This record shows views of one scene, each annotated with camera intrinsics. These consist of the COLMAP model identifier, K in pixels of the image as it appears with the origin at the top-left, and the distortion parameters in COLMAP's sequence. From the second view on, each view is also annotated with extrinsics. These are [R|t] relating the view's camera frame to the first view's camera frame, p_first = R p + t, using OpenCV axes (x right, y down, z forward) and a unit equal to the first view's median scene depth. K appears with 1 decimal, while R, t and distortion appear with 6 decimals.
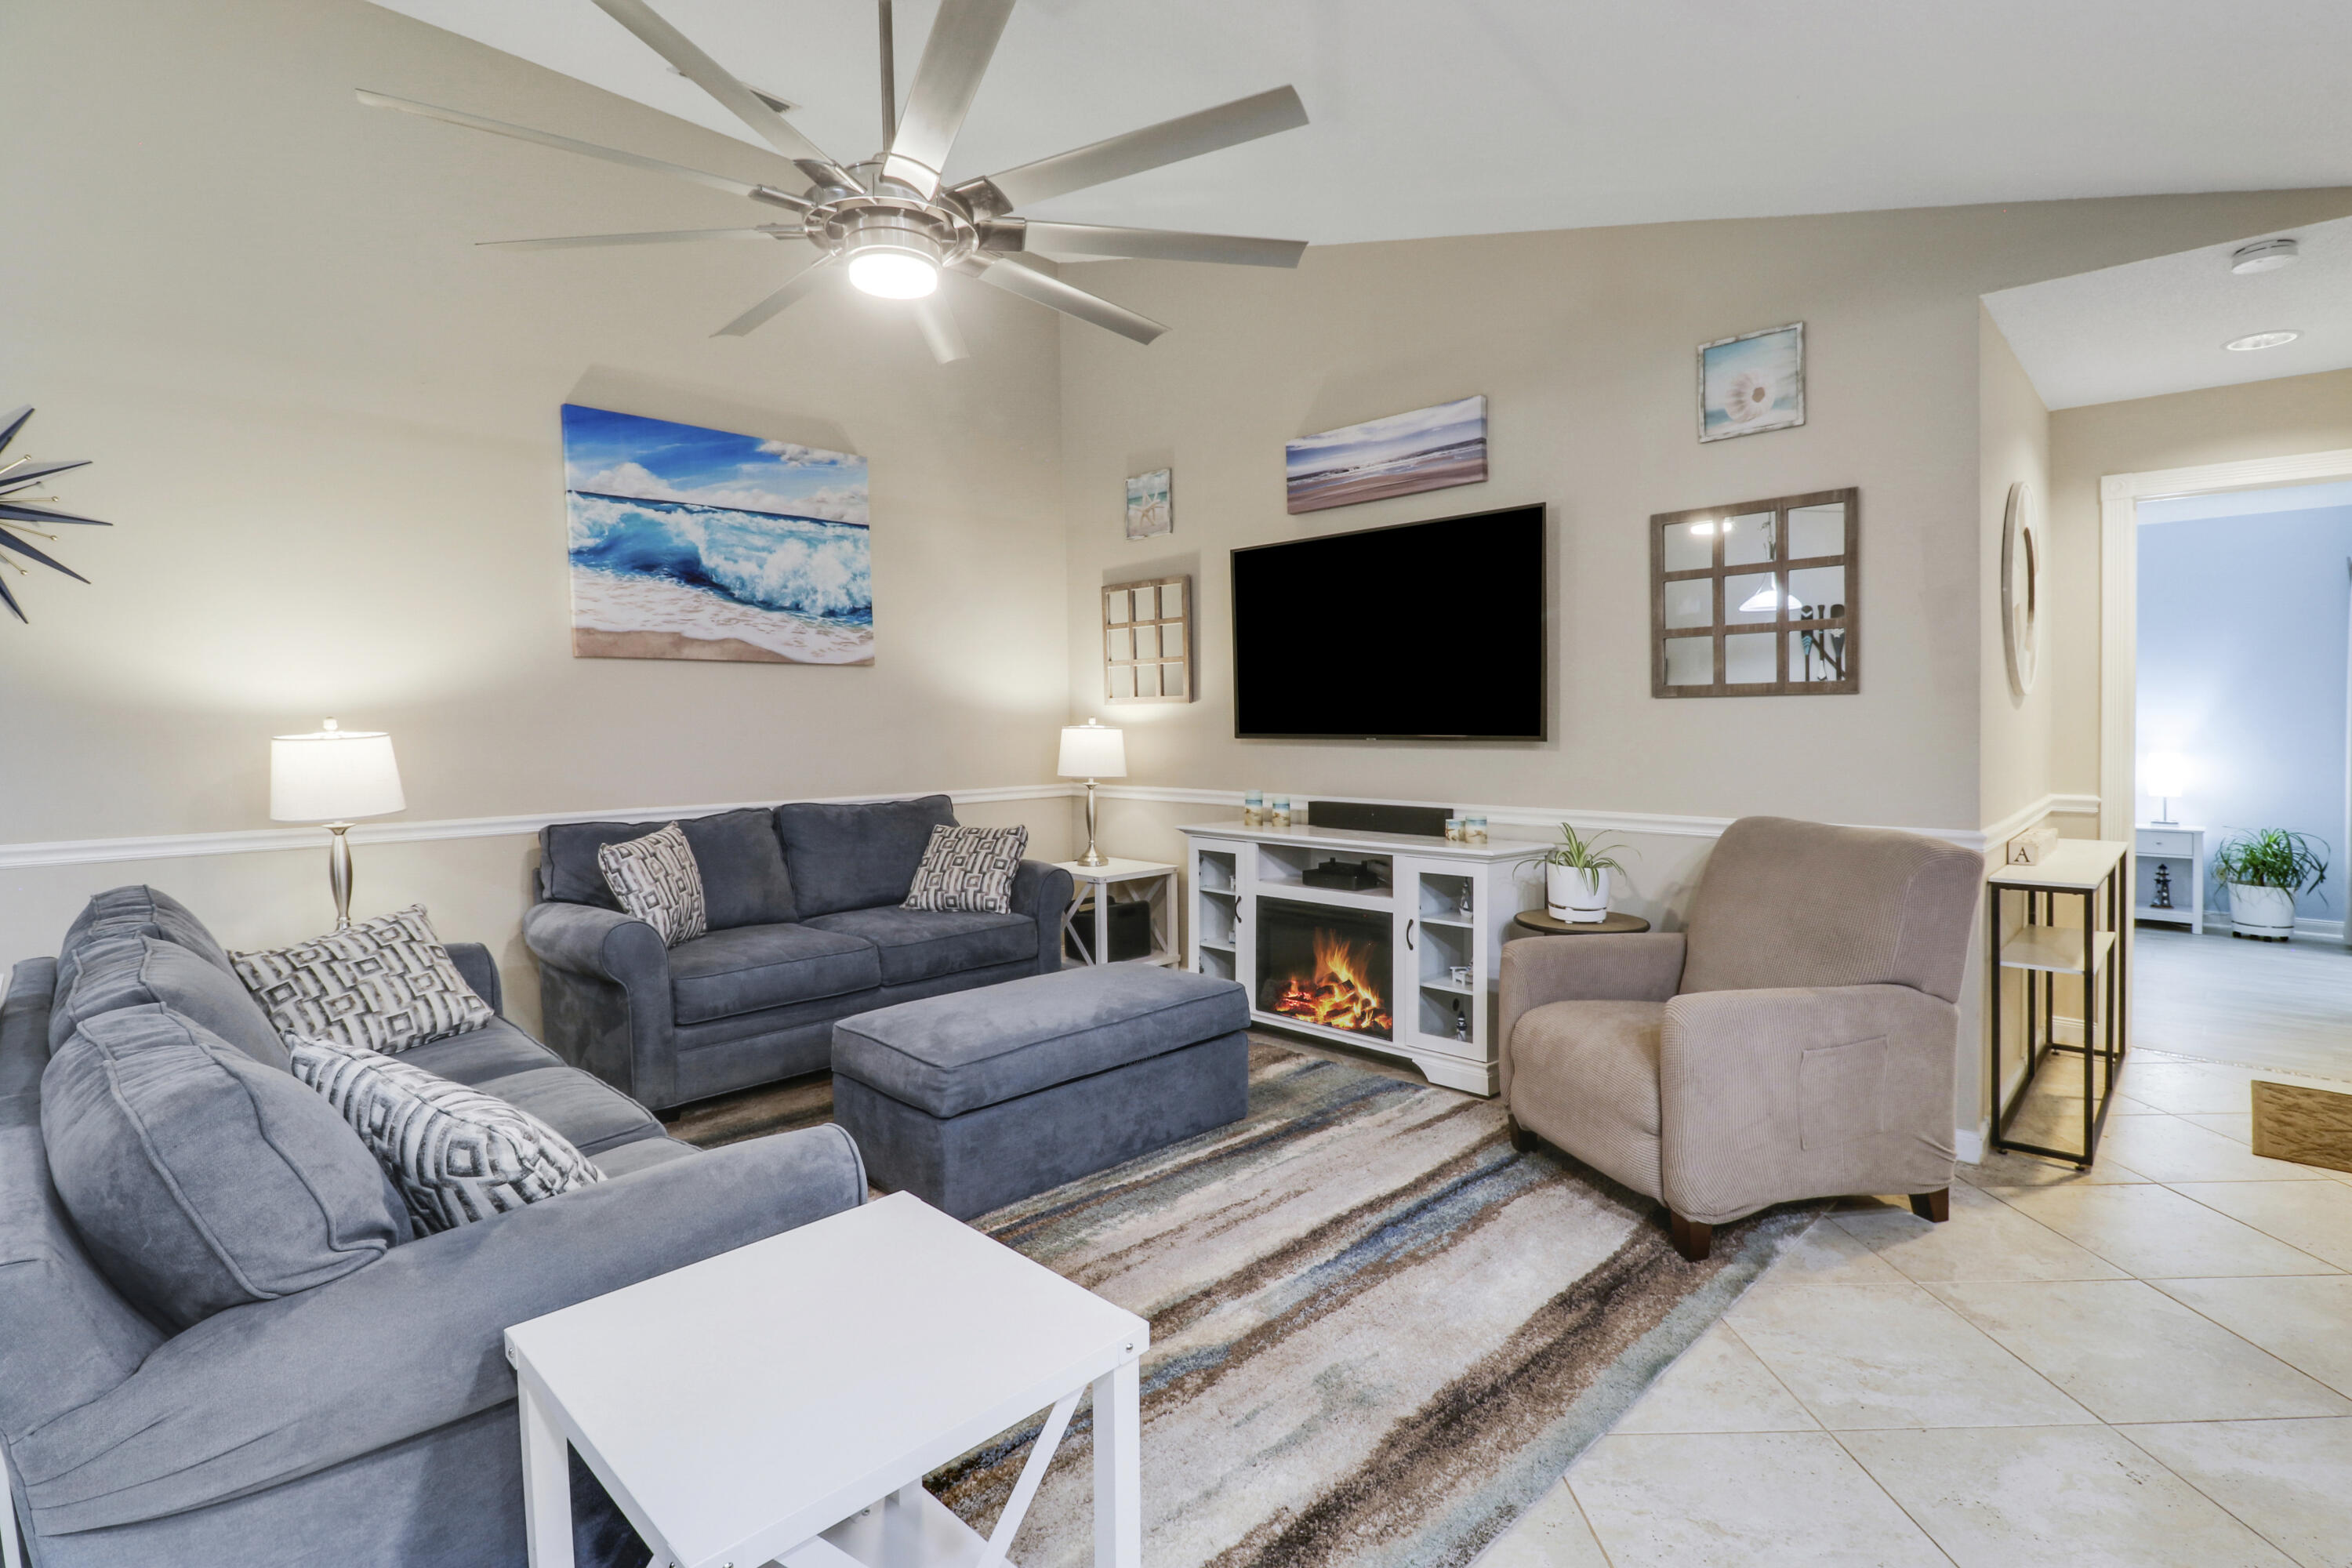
lens RADIAL K [[1100.8, 0, 1212.4], [0, 1100.8, 793.6], [0, 0, 1]] dist [0.003526, -0.010906]
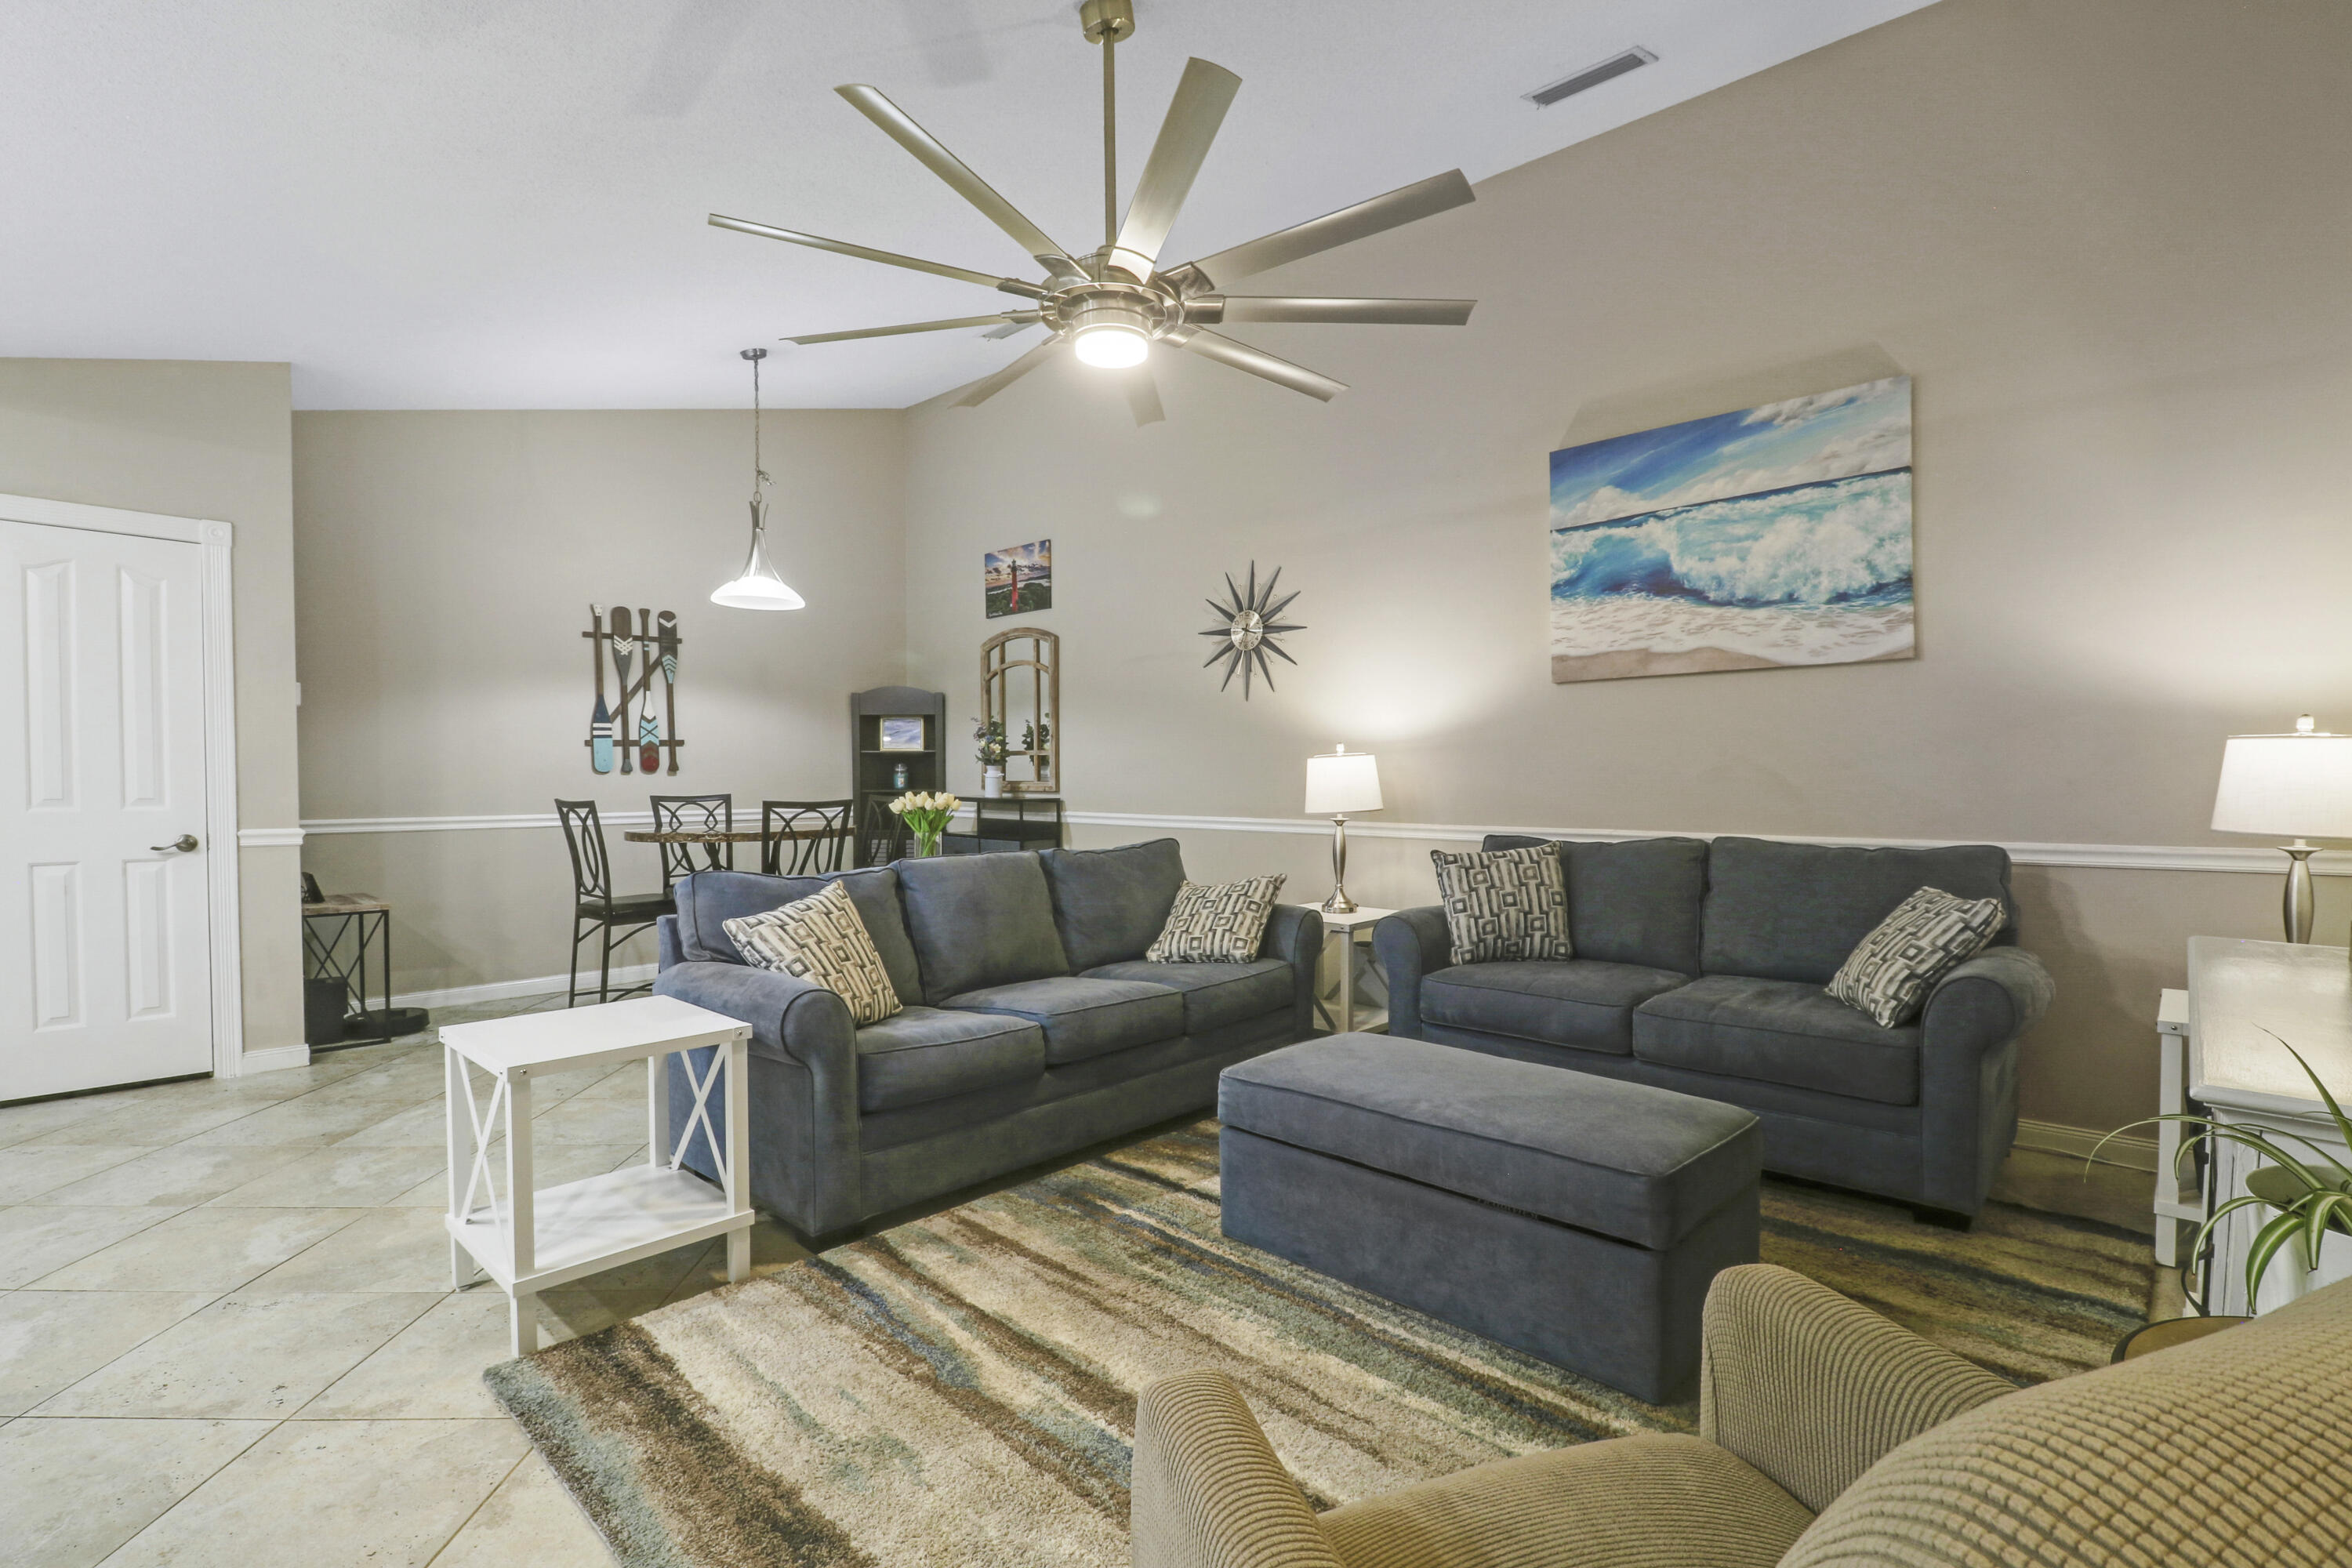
lens RADIAL K [[1128.5, 0, 1167.3], [0, 1128.5, 800.2], [0, 0, 1]] dist [0.010389, -0.009535]
pose [[-0.015316, 0.026148, -0.999541, 0.528873], [-0.062585, 0.997673, 0.027058, -0.016285], [0.997922, 0.062971, -0.013643, 0.635036]]
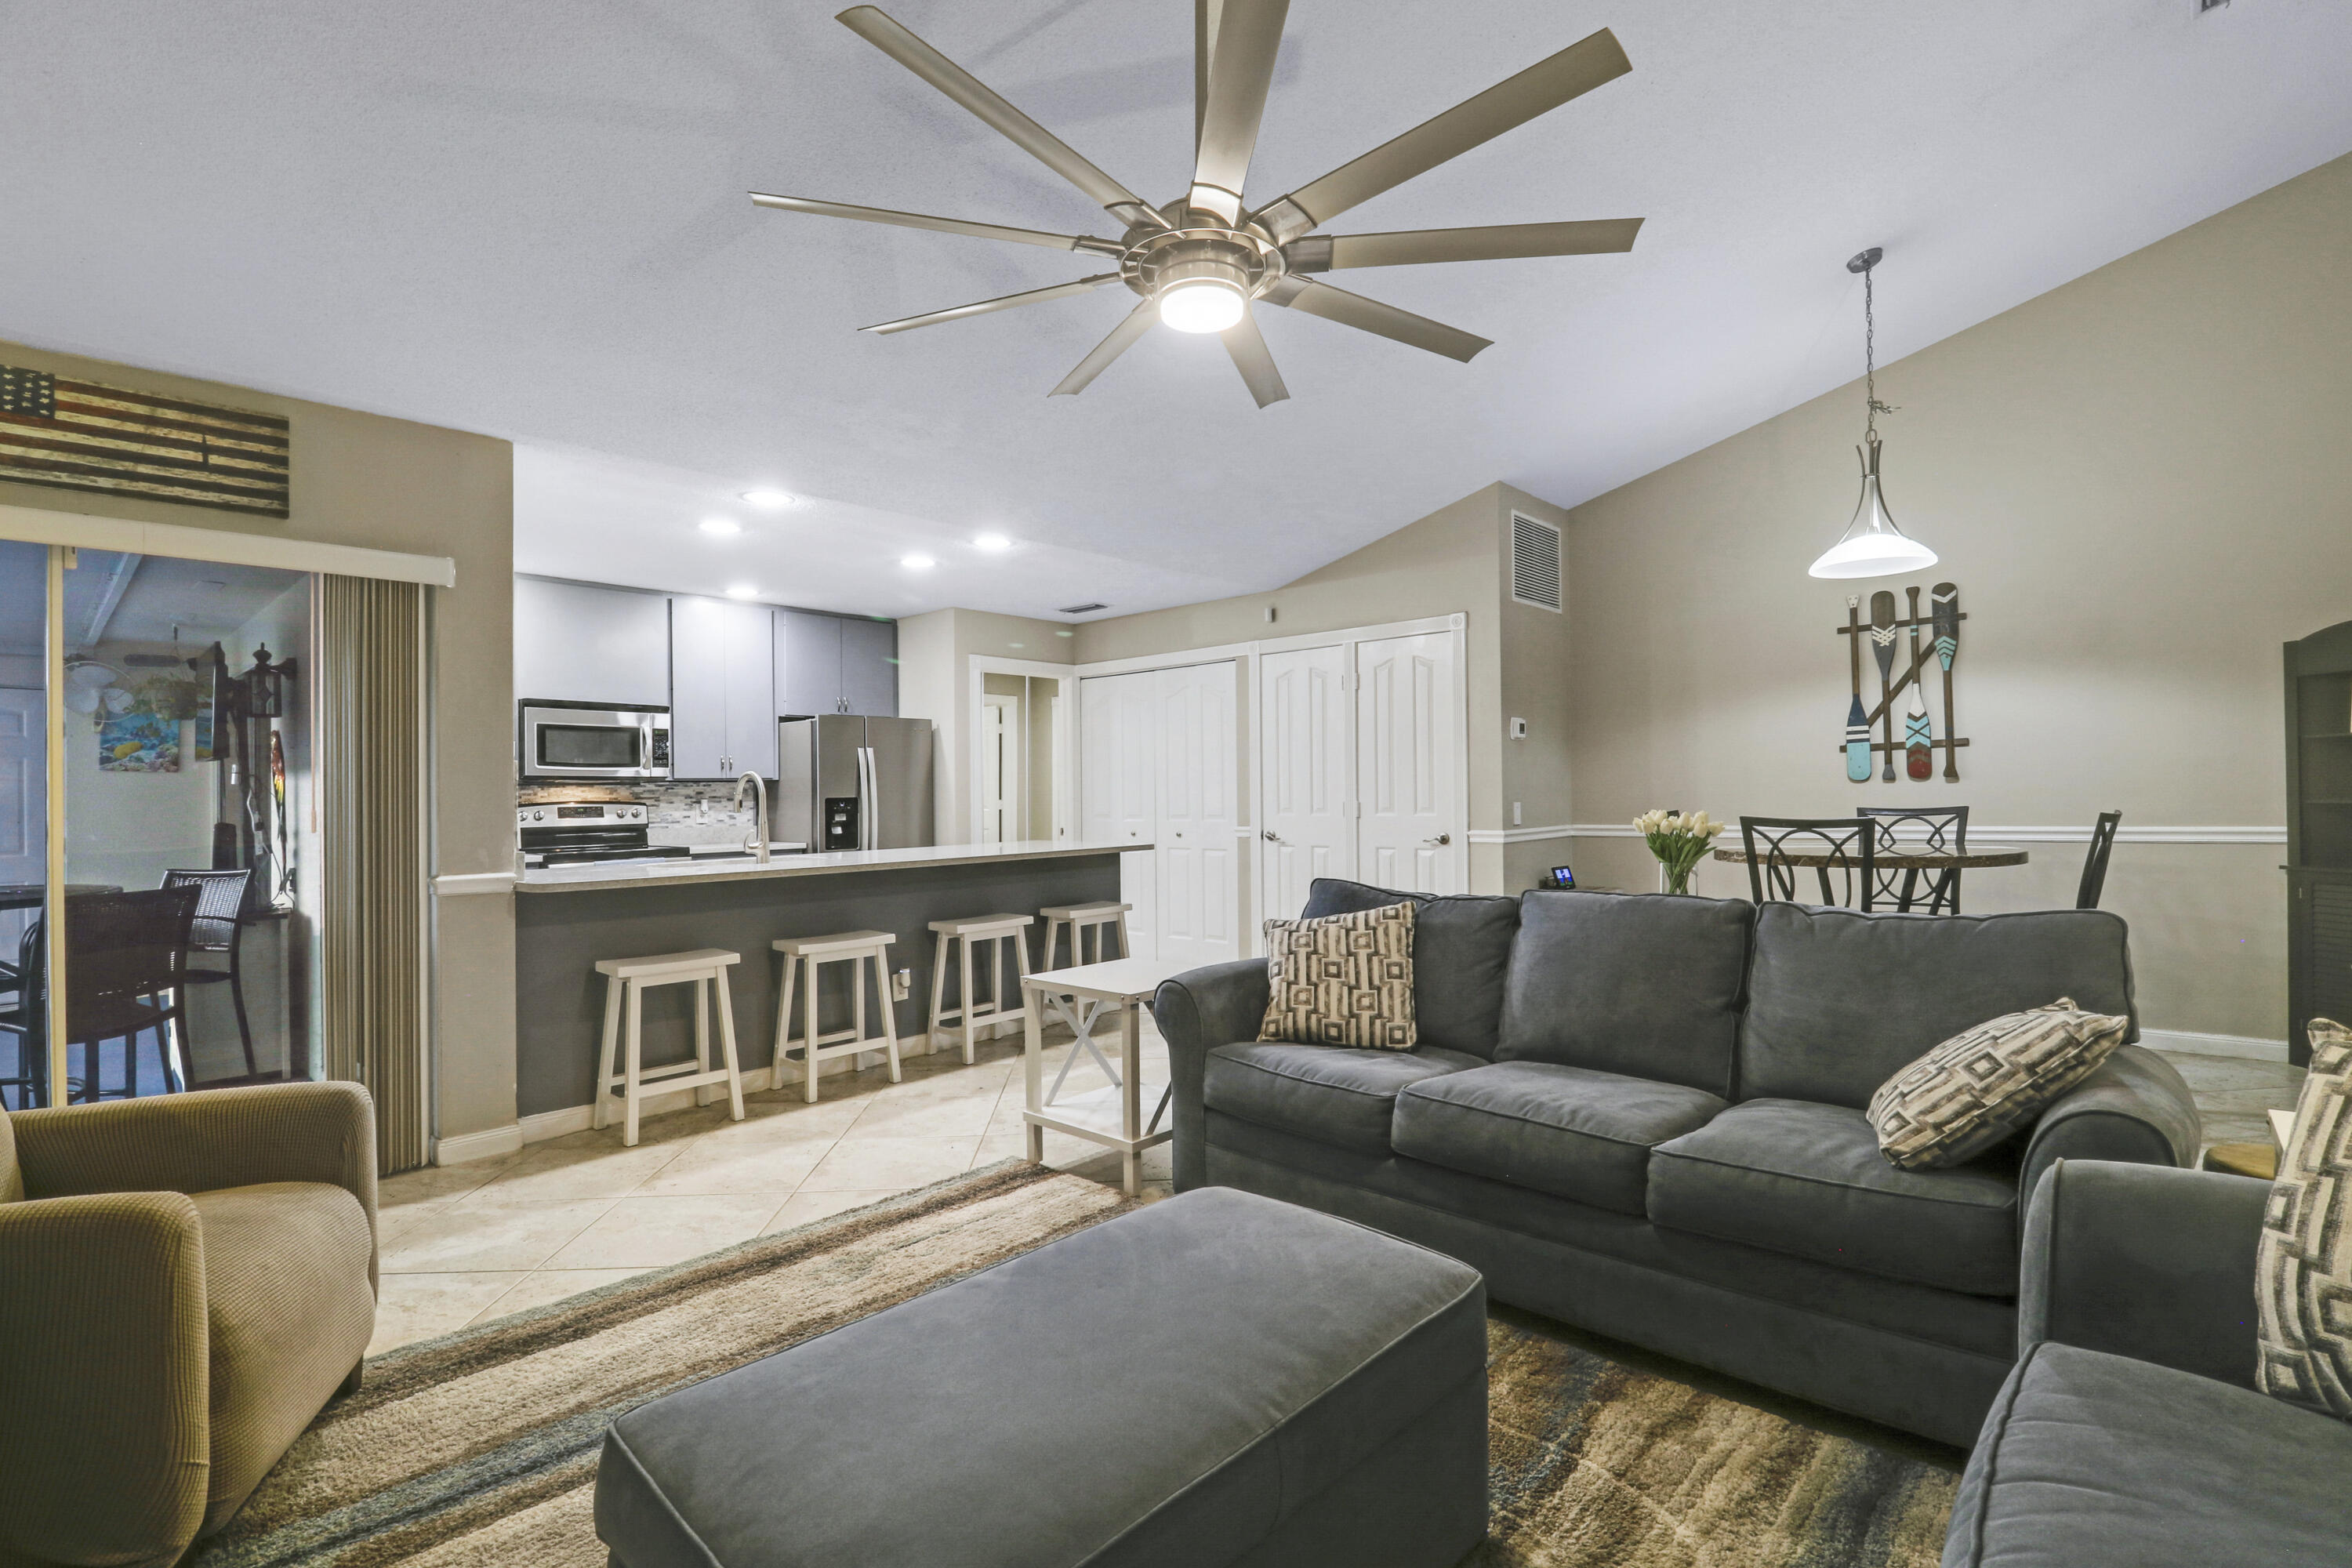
lens RADIAL K [[1100.8, 0, 1179.8], [0, 1100.8, 828.1], [0, 0, 1]] dist [0.003526, -0.010906]
pose [[-0.999552, 0.023673, -0.018330, -0.132981], [0.021852, 0.995345, 0.093870, -0.051167], [0.020467, 0.093428, -0.995416, 1.172890]]
